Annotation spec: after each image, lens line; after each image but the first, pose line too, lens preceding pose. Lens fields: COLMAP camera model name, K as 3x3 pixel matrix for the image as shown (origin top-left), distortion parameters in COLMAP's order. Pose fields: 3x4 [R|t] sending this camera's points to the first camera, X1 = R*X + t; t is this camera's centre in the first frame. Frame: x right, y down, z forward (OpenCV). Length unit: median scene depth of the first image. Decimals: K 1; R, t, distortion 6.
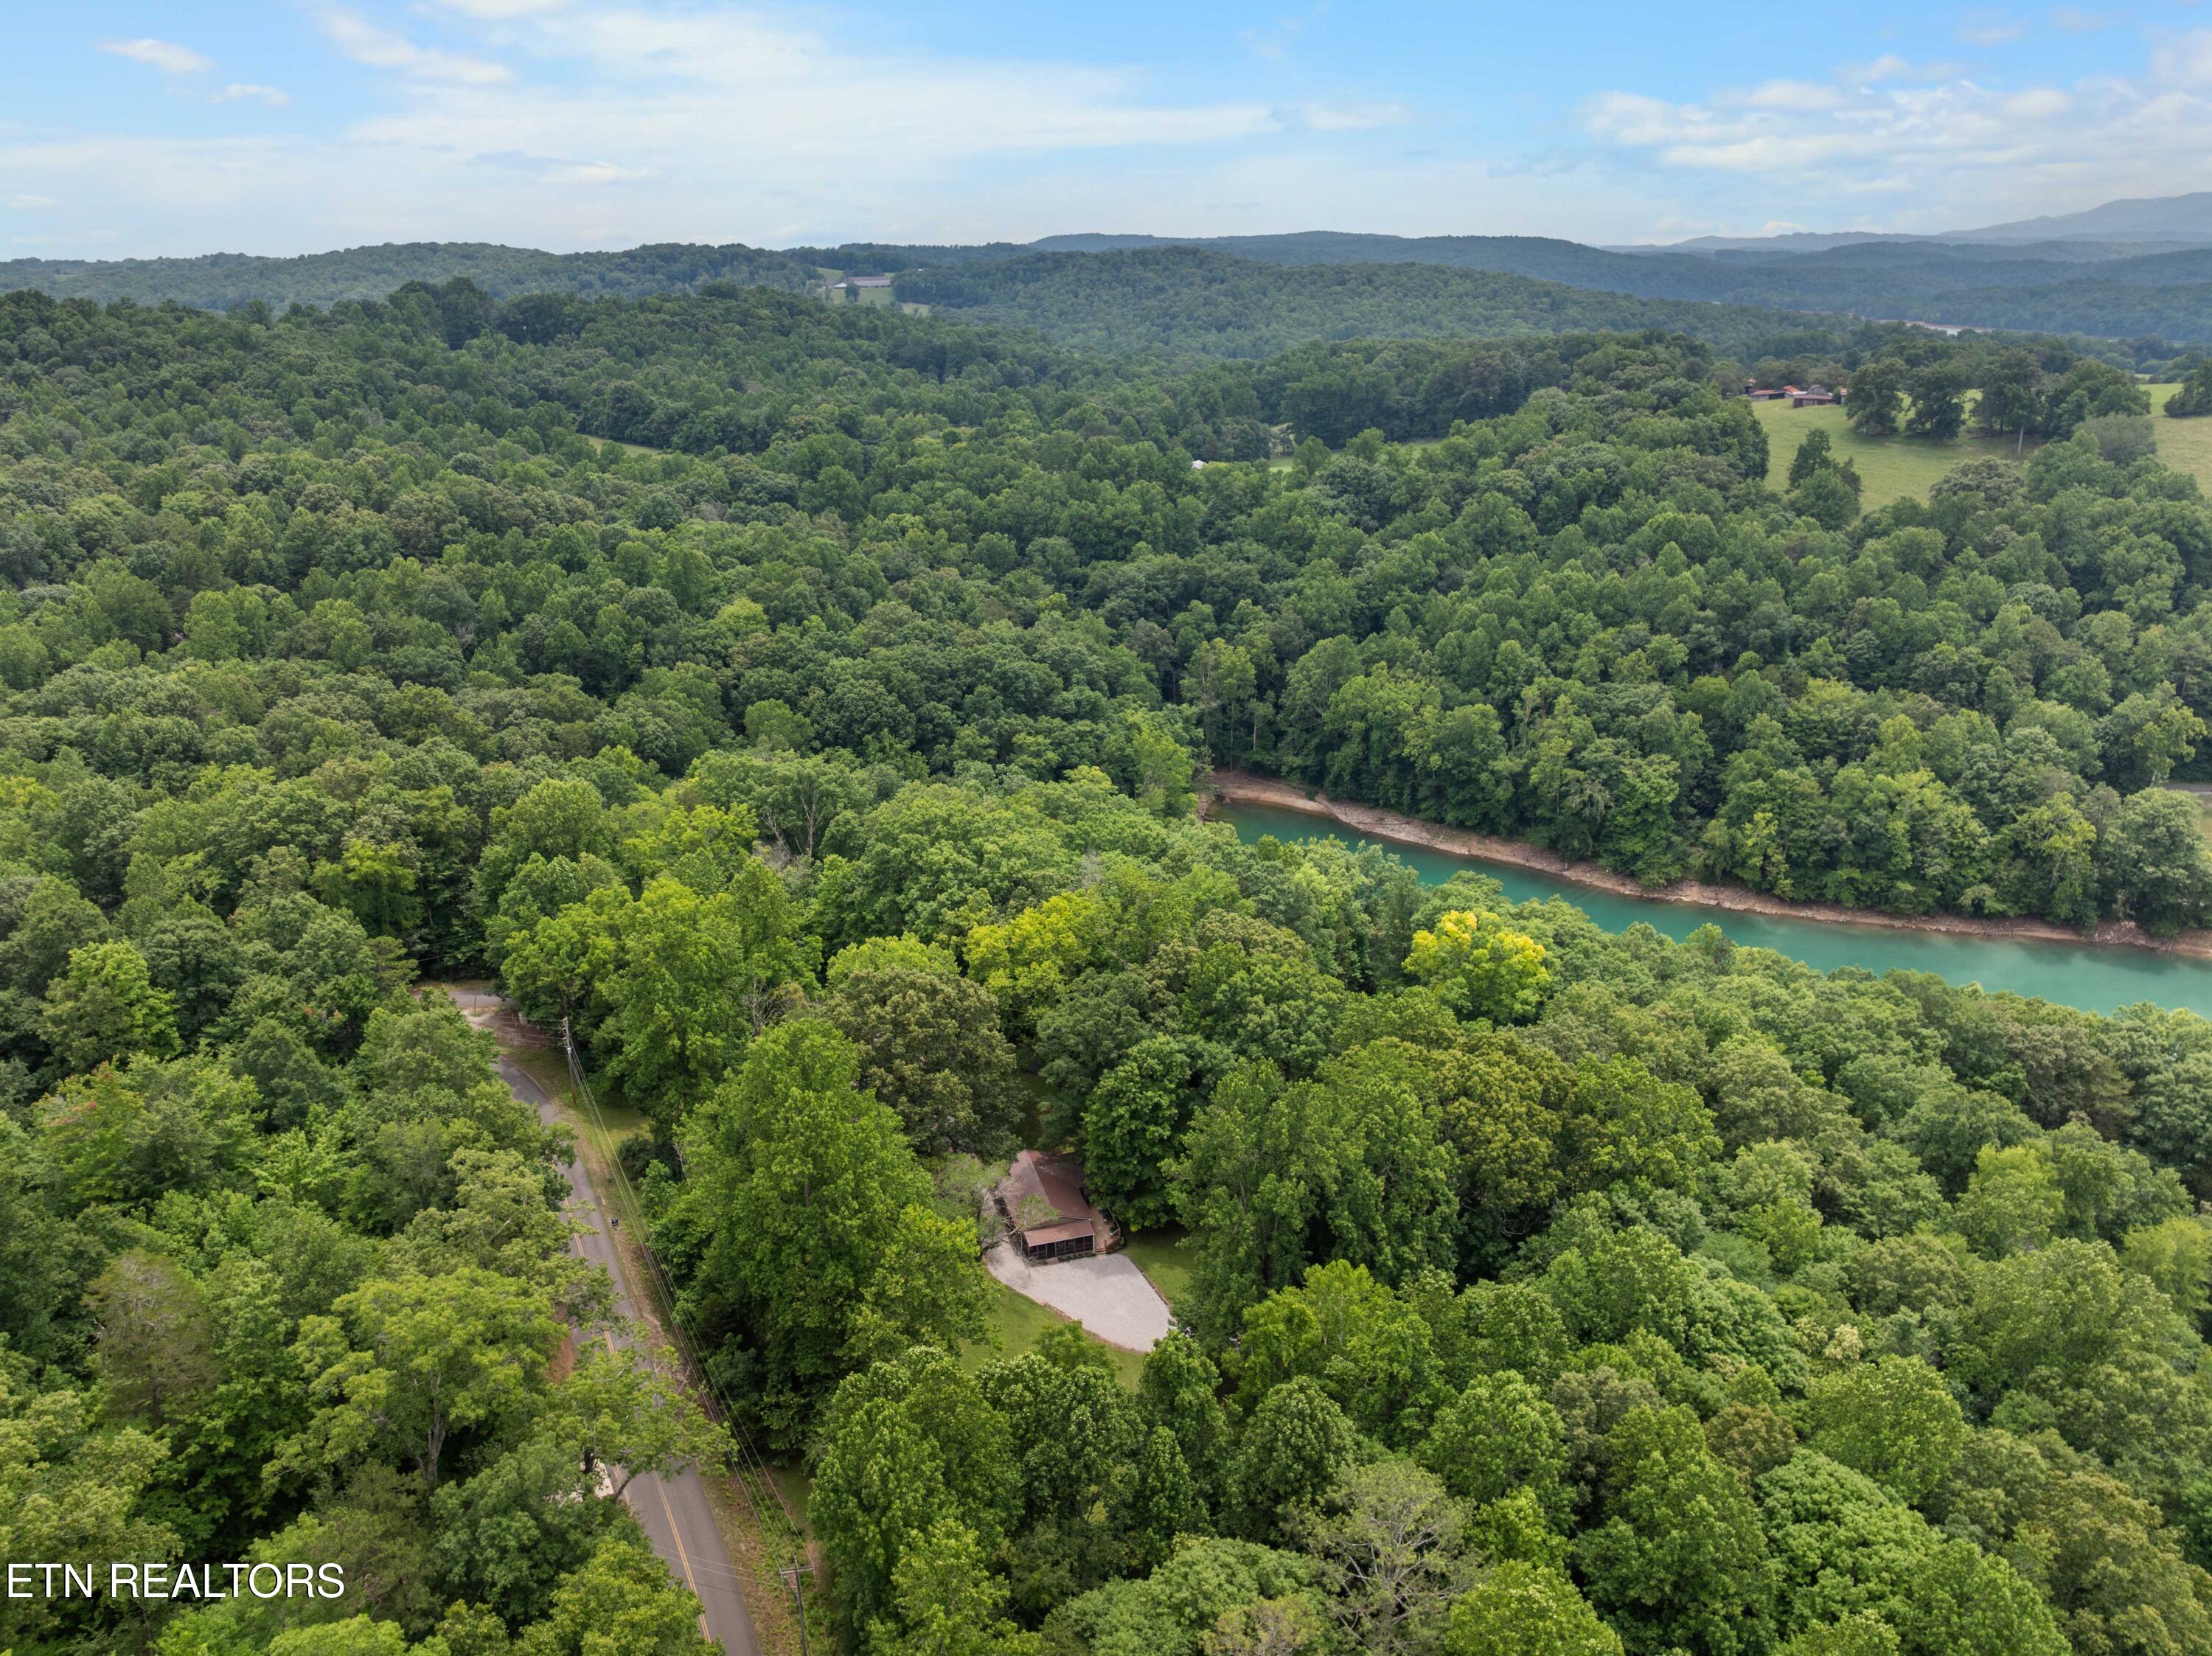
lens RADIAL K [[1554.1, 0, 1107.7], [0, 1554.1, 828.1], [0, 0, 1]] dist [-0.032772, -0.007870]
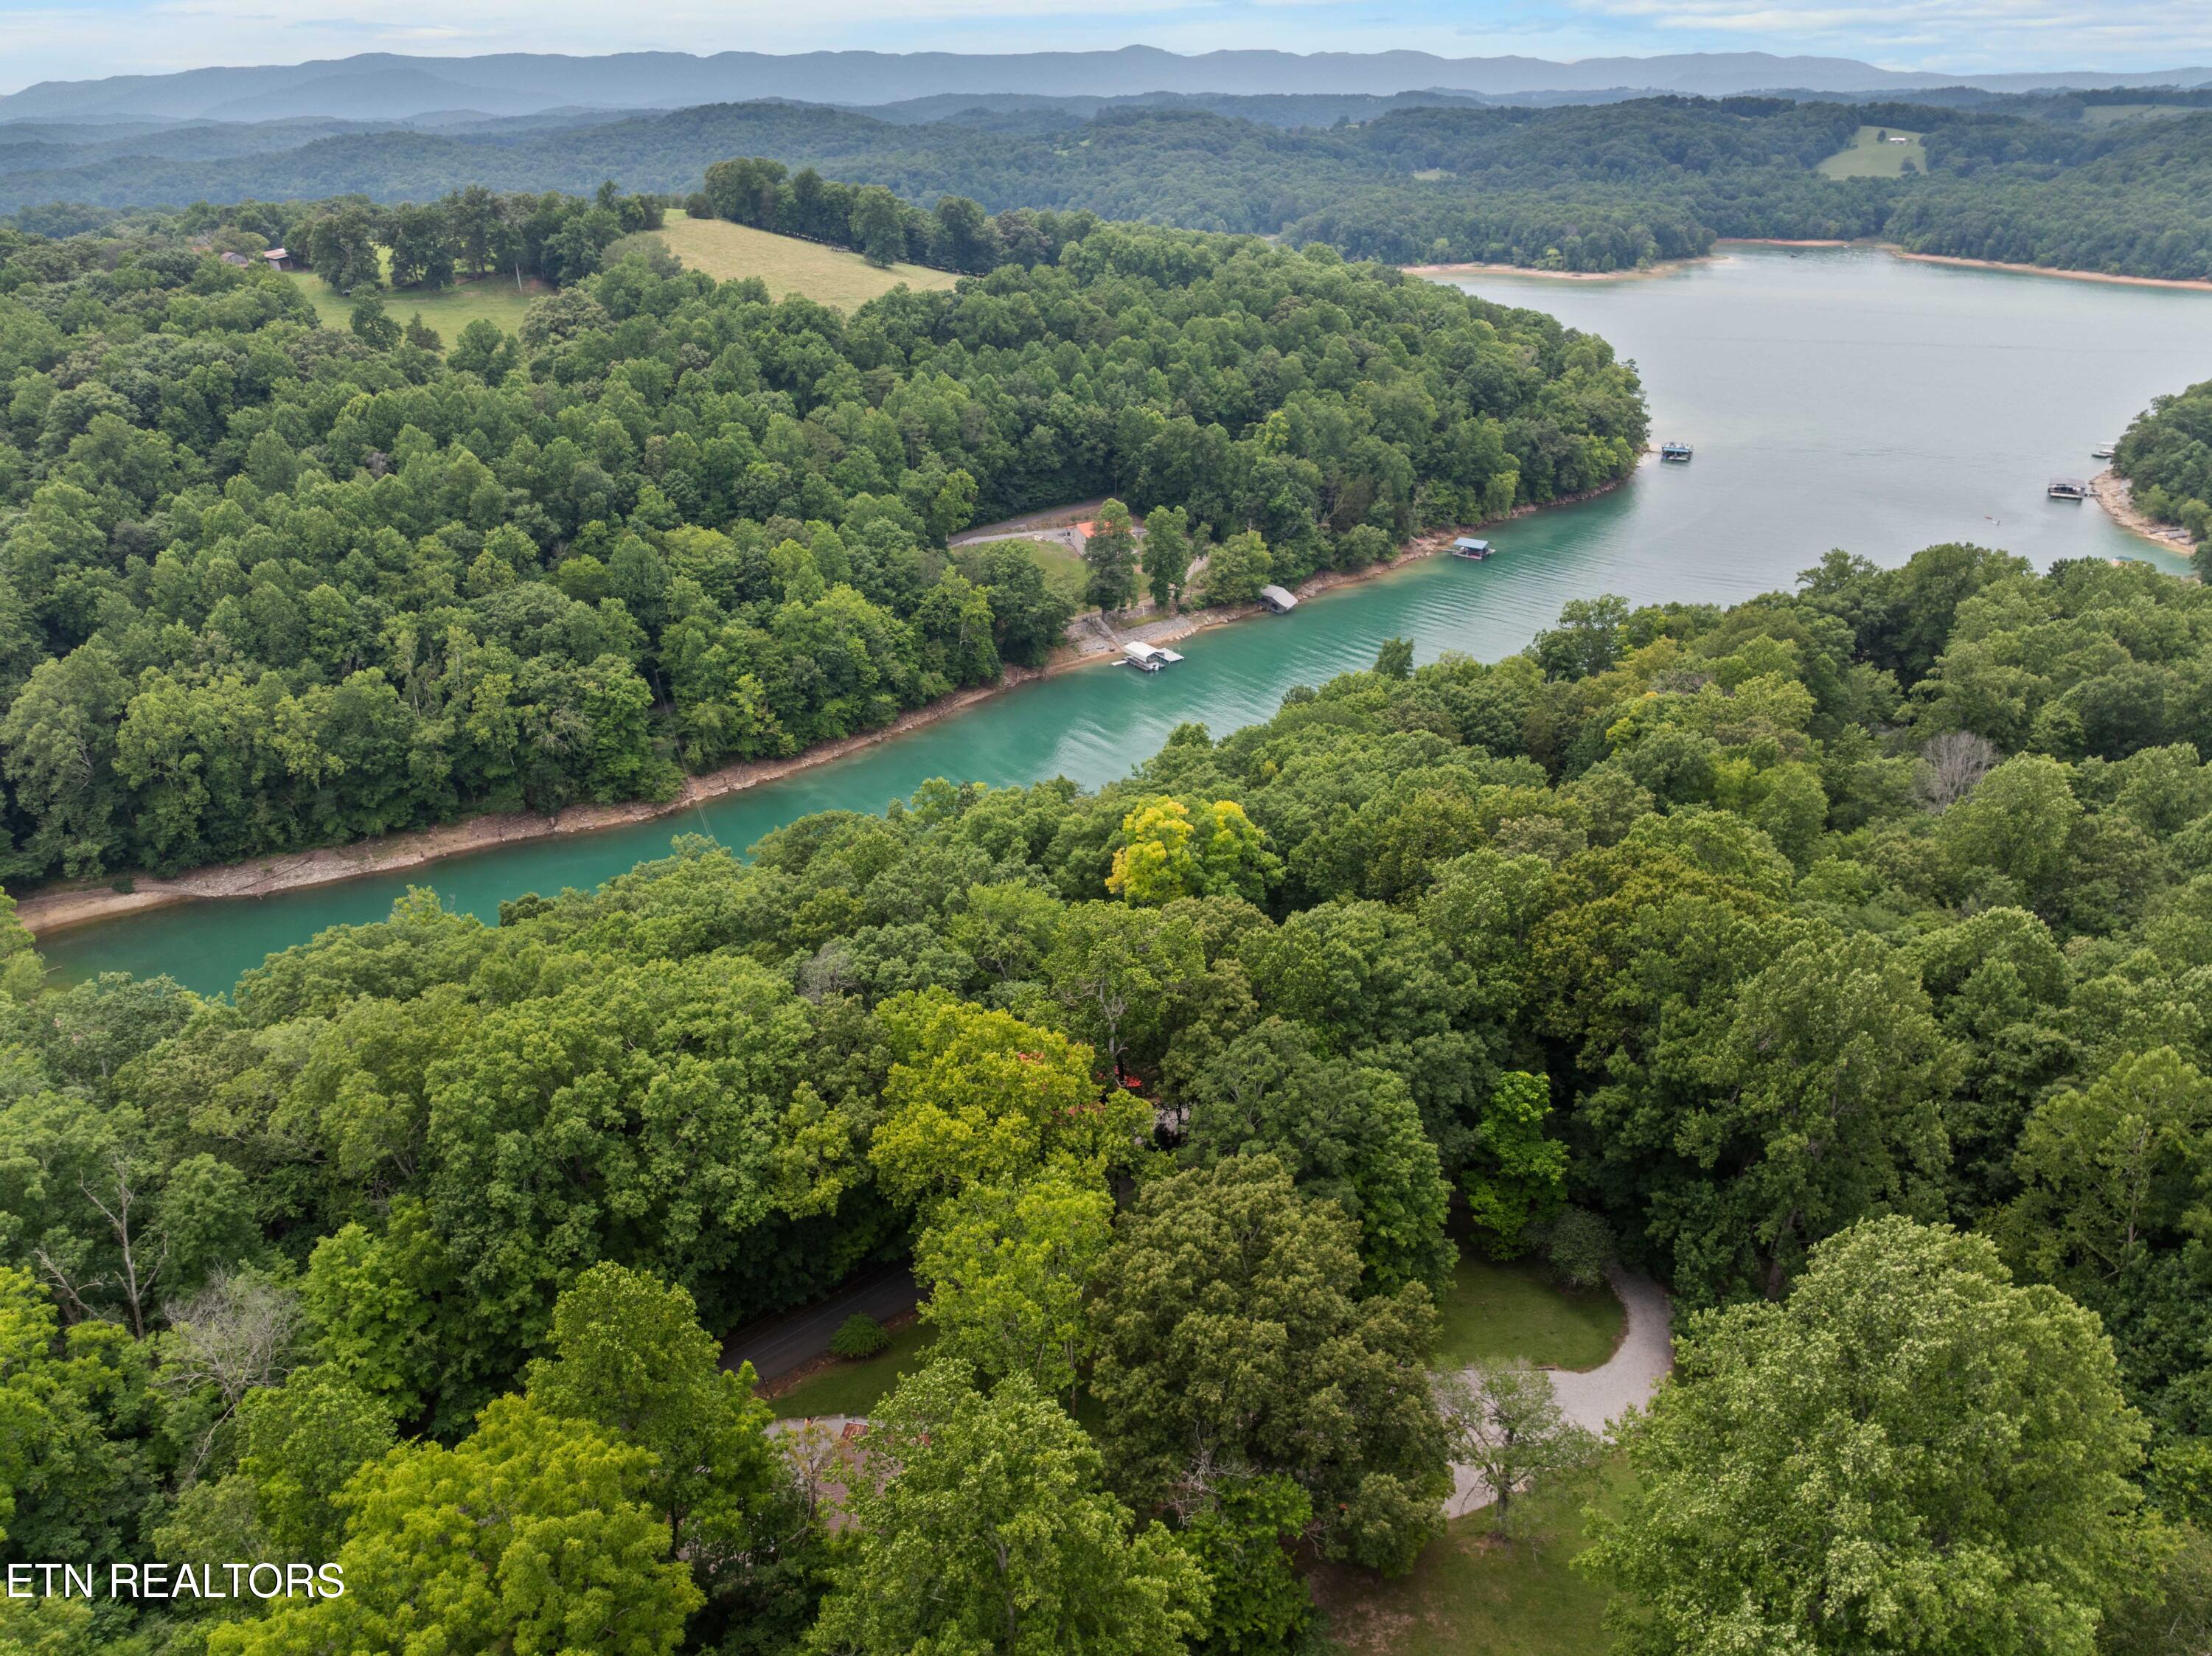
lens RADIAL K [[1562.0, 0, 1111.8], [0, 1562.0, 827.6], [0, 0, 1]] dist [-0.044671, 0.011153]
pose [[0.441902, -0.379436, 0.812866, -0.255974], [0.328054, 0.911730, 0.247243, -0.083031], [-0.834927, 0.157407, 0.527371, 0.343877]]
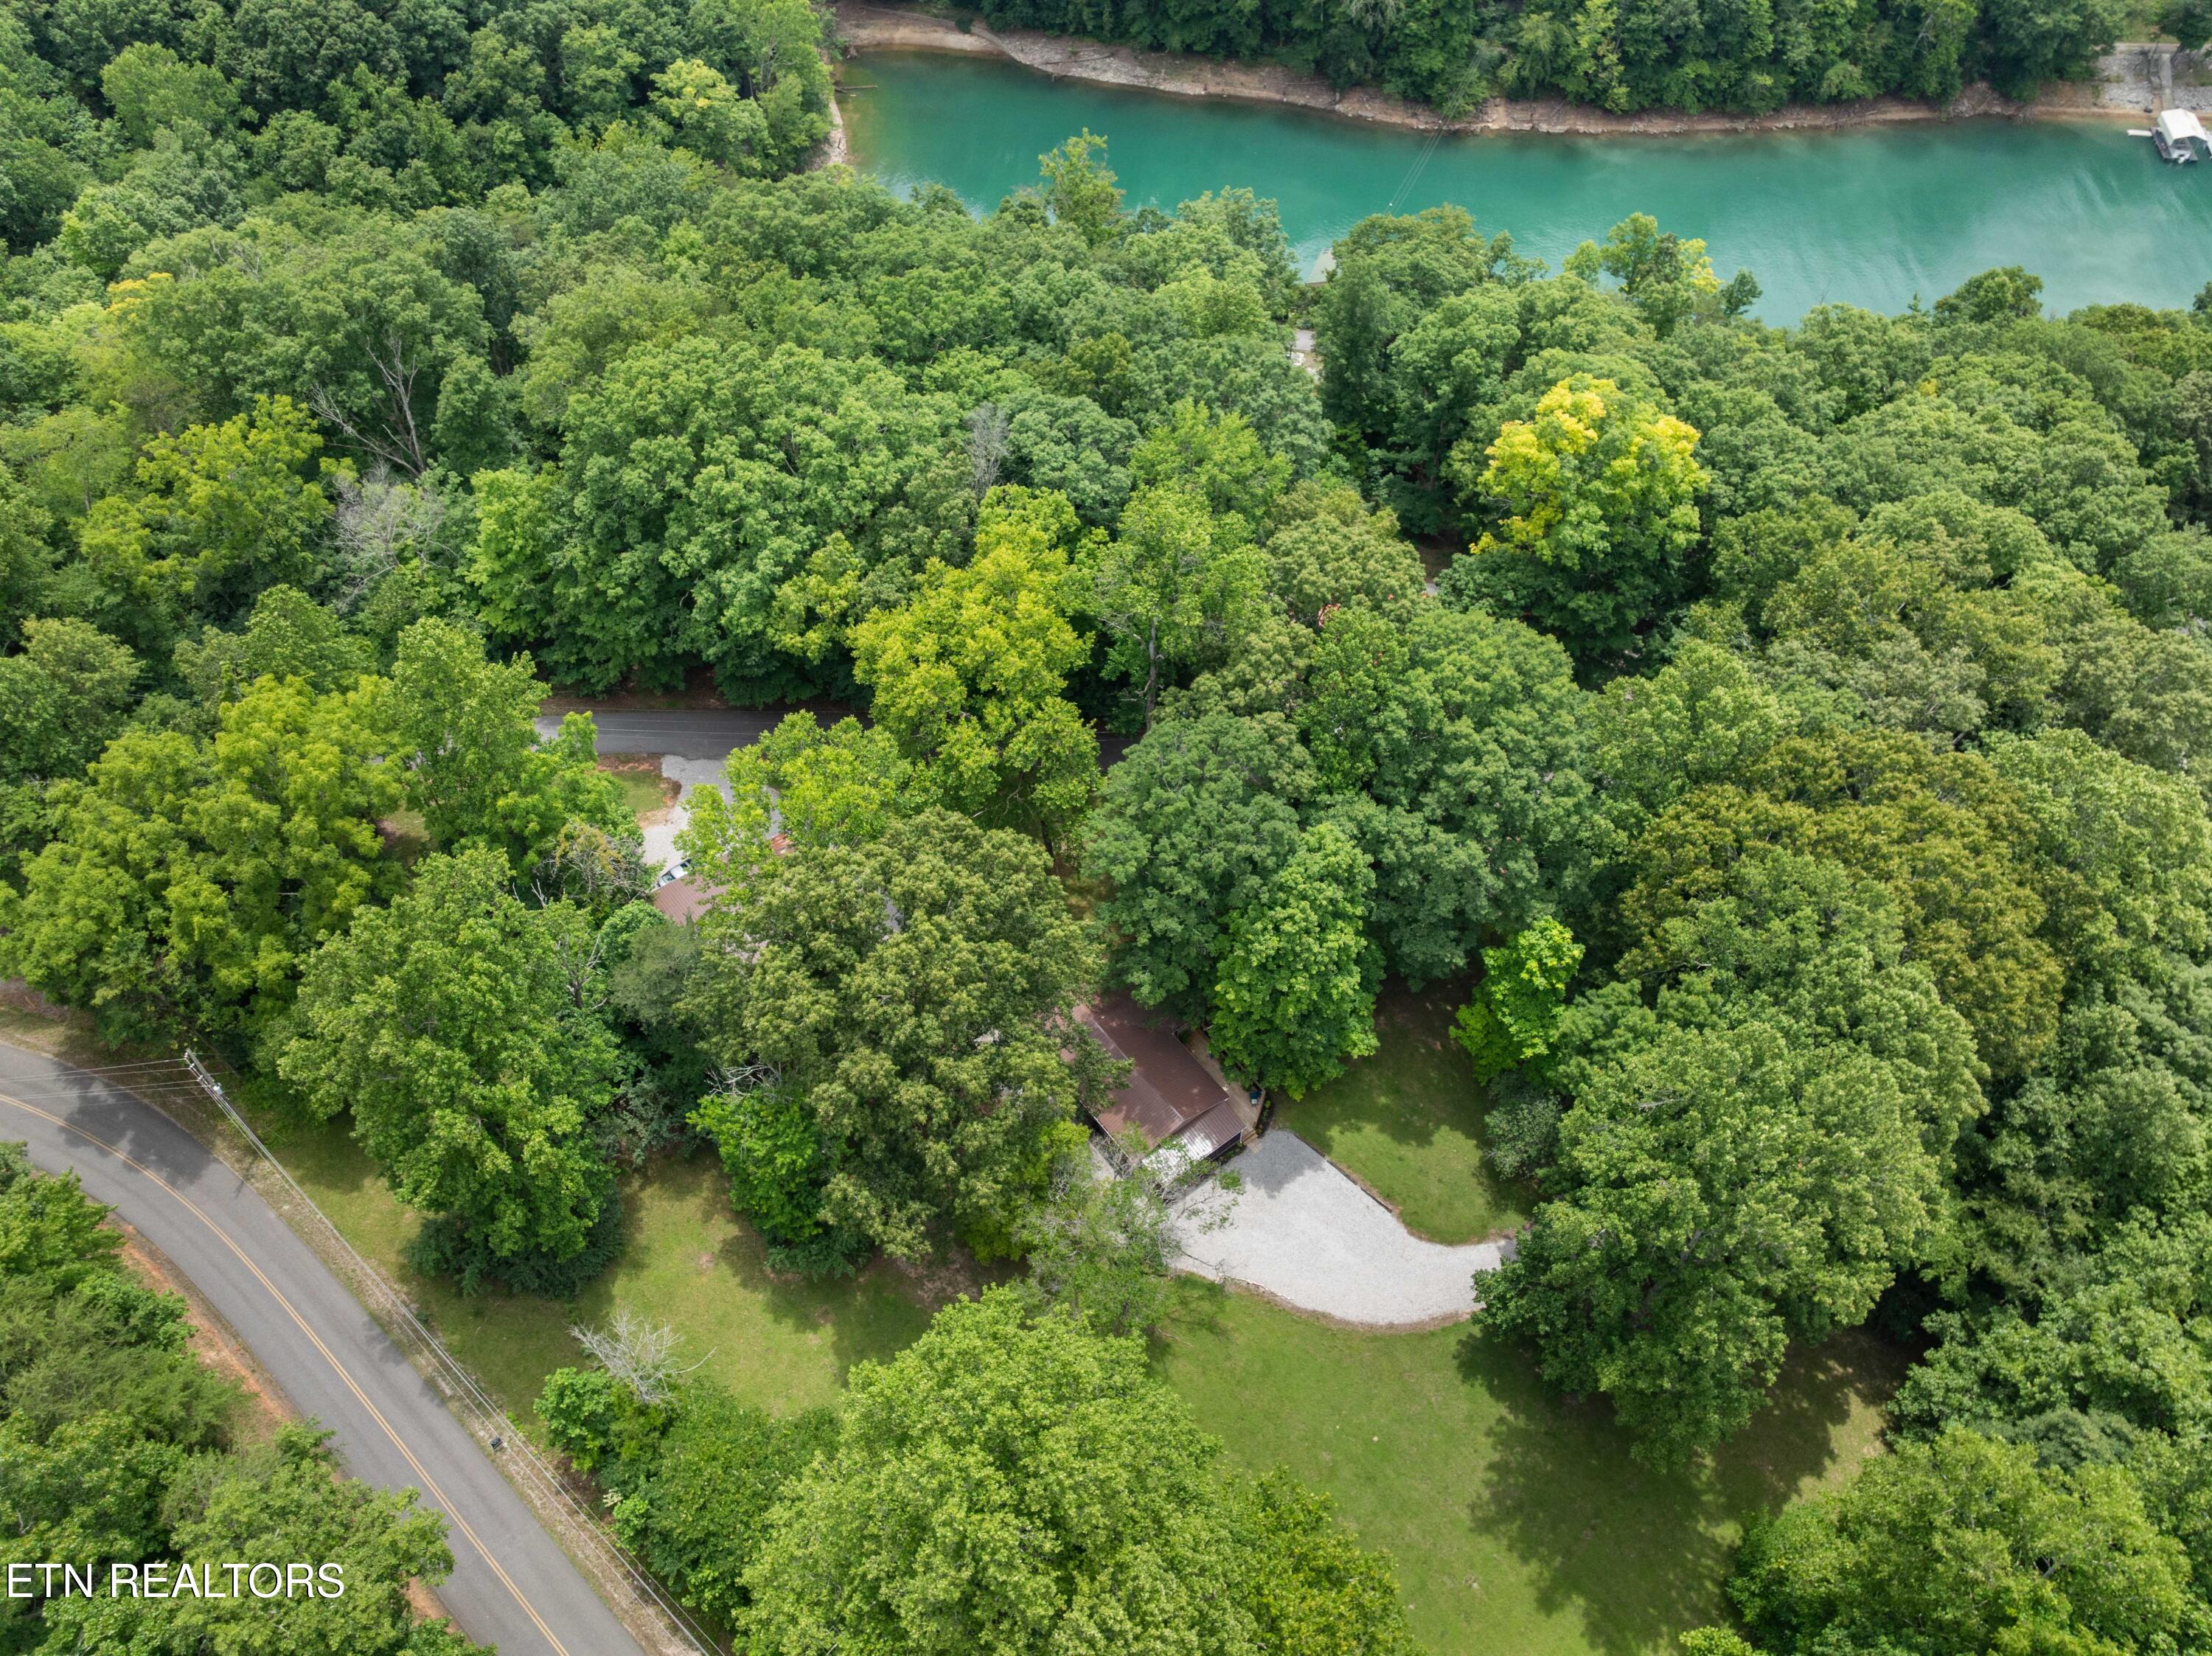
lens RADIAL K [[1573.8, 0, 1106.0], [0, 1573.8, 828.0], [0, 0, 1]] dist [-0.079102, 0.060669]
pose [[0.935940, -0.270975, 0.224921, -0.082691], [0.119552, 0.845243, 0.520837, -0.086677], [-0.331247, -0.460582, 0.823492, 0.264087]]
